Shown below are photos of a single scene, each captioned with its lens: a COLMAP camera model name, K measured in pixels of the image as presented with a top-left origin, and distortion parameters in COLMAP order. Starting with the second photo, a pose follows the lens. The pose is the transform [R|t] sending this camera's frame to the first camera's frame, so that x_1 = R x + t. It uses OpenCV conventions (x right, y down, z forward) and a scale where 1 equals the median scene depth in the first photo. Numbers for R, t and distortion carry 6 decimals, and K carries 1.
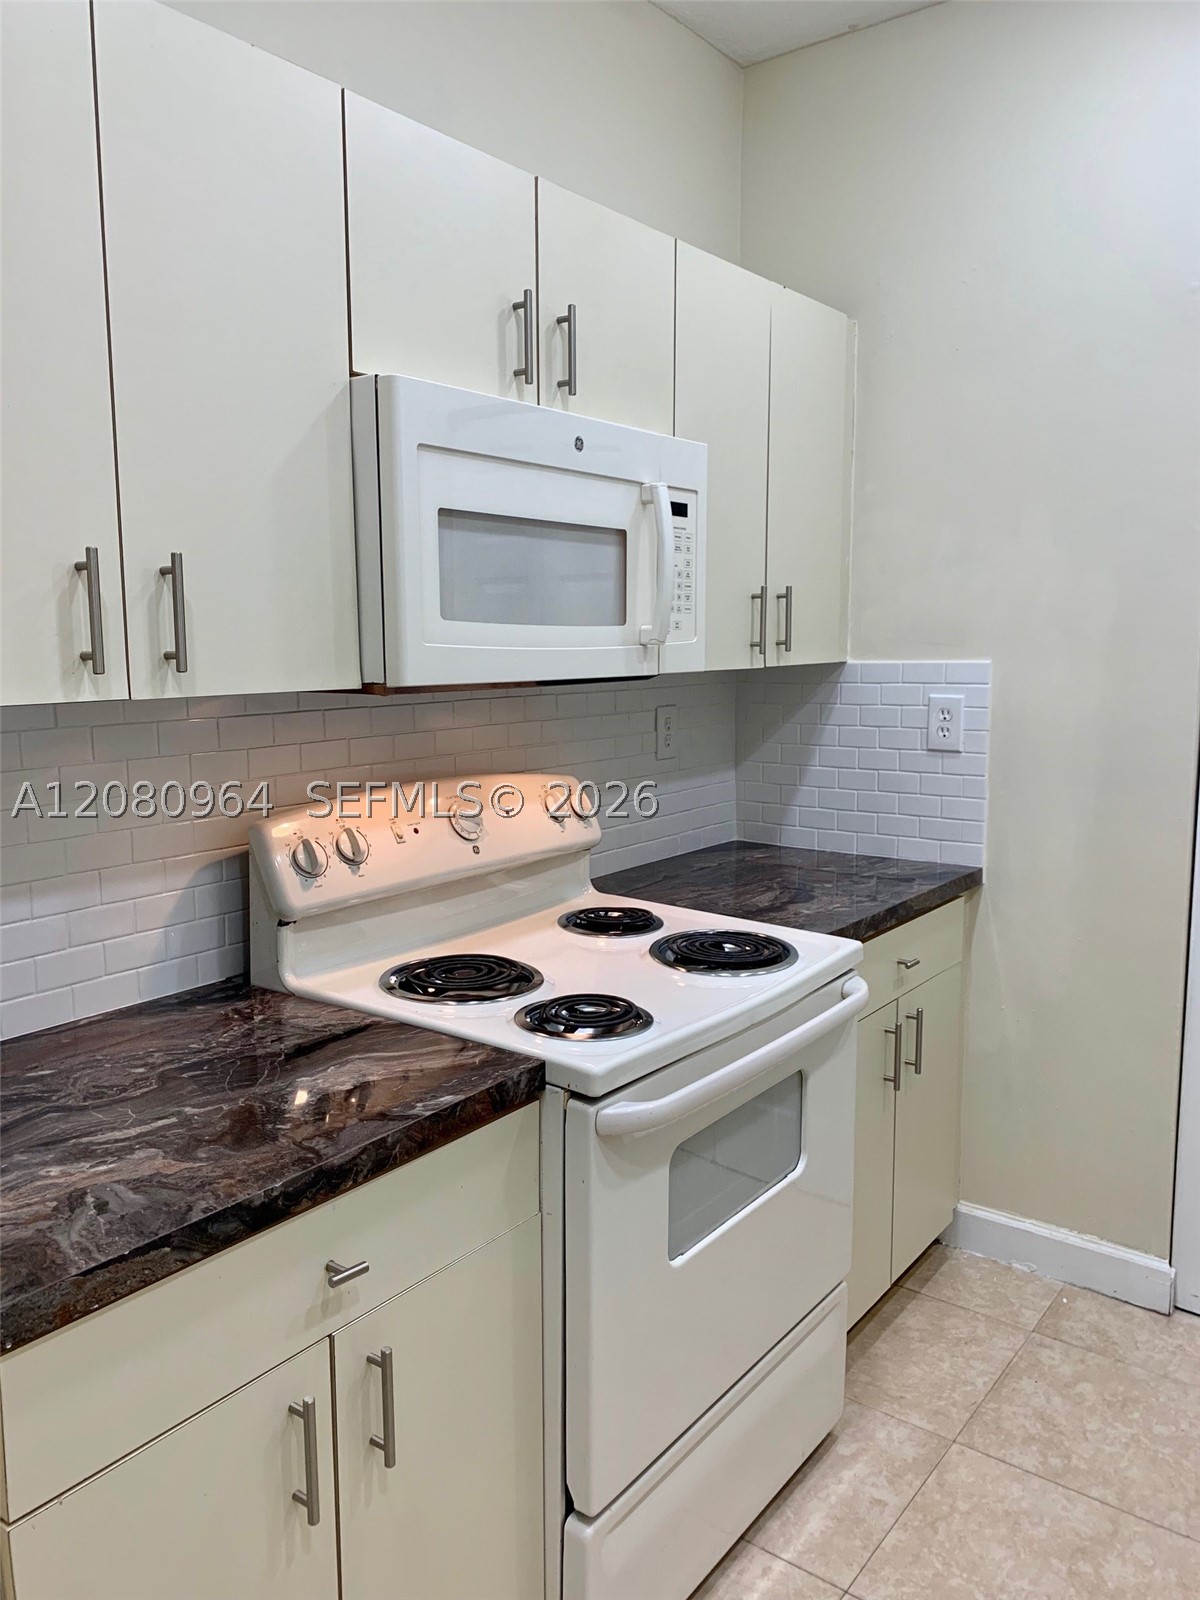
lens RADIAL K [[1224.3, 0, 596.1], [0, 1224.3, 793.1], [0, 0, 1]] dist [0.031933, -0.036923]
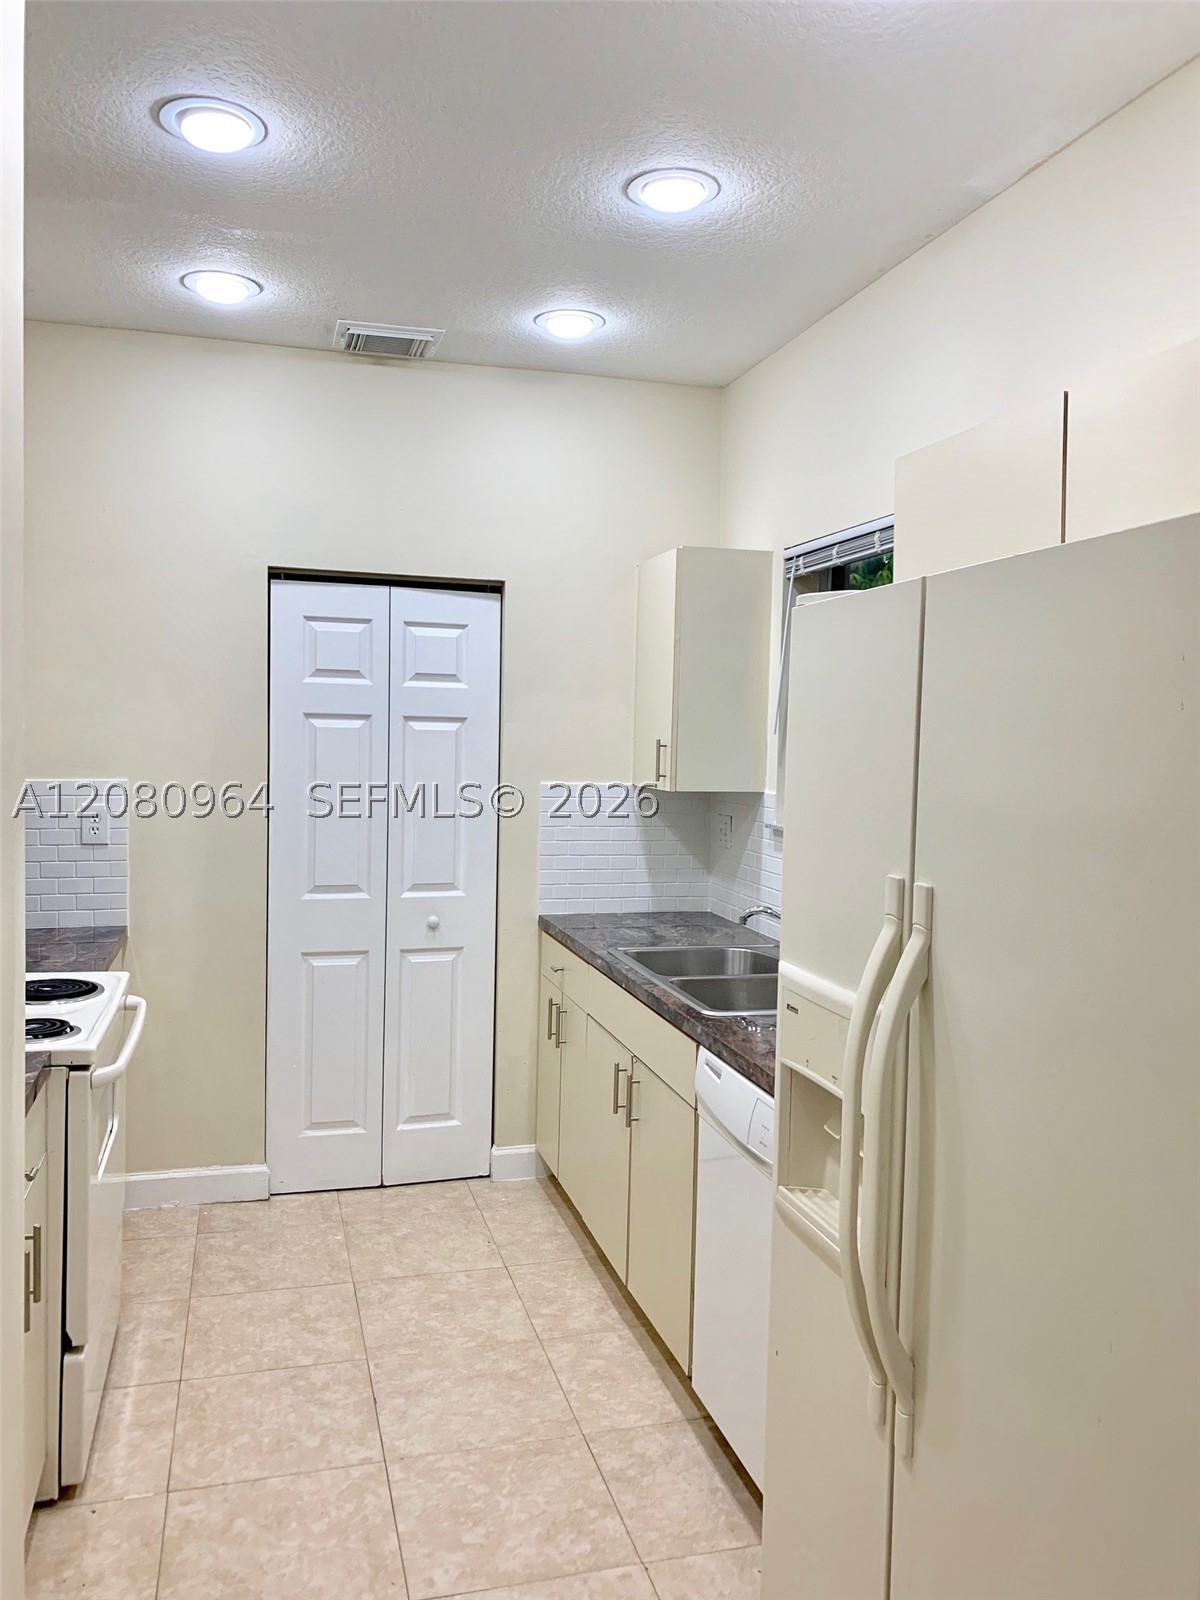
lens RADIAL K [[1224.3, 0, 602.1], [0, 1224.3, 805.7], [0, 0, 1]] dist [0.031933, -0.036923]
pose [[0.605346, -0.033676, 0.795250, -0.571126], [0.083923, 0.996236, -0.021695, 0.000134], [-0.791526, 0.079873, 0.605893, -0.354756]]
